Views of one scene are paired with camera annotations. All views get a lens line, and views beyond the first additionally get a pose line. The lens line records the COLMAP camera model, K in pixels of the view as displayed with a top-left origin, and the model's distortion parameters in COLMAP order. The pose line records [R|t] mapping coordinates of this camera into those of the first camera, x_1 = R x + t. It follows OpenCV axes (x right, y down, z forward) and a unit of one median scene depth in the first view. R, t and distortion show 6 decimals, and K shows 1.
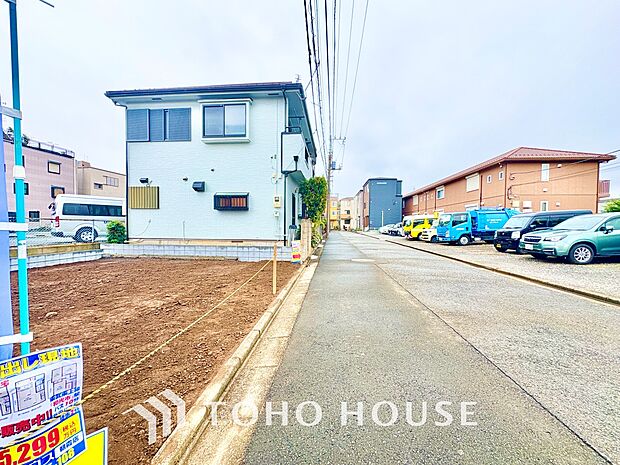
lens RADIAL K [[246.2, 0, 310.4], [0, 246.2, 233.2], [0, 0, 1]] dist [-0.001048, -0.000200]
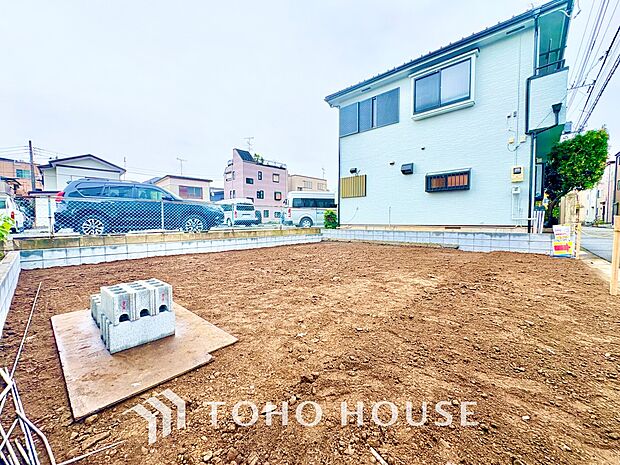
lens RADIAL K [[246.2, 0, 310.7], [0, 246.2, 233.3], [0, 0, 1]] dist [-0.001048, -0.000200]
pose [[0.804268, 0.017481, -0.594009, -0.187159], [-0.008034, 0.999796, 0.018545, 0.041285], [0.594212, -0.010143, 0.804245, 0.024374]]
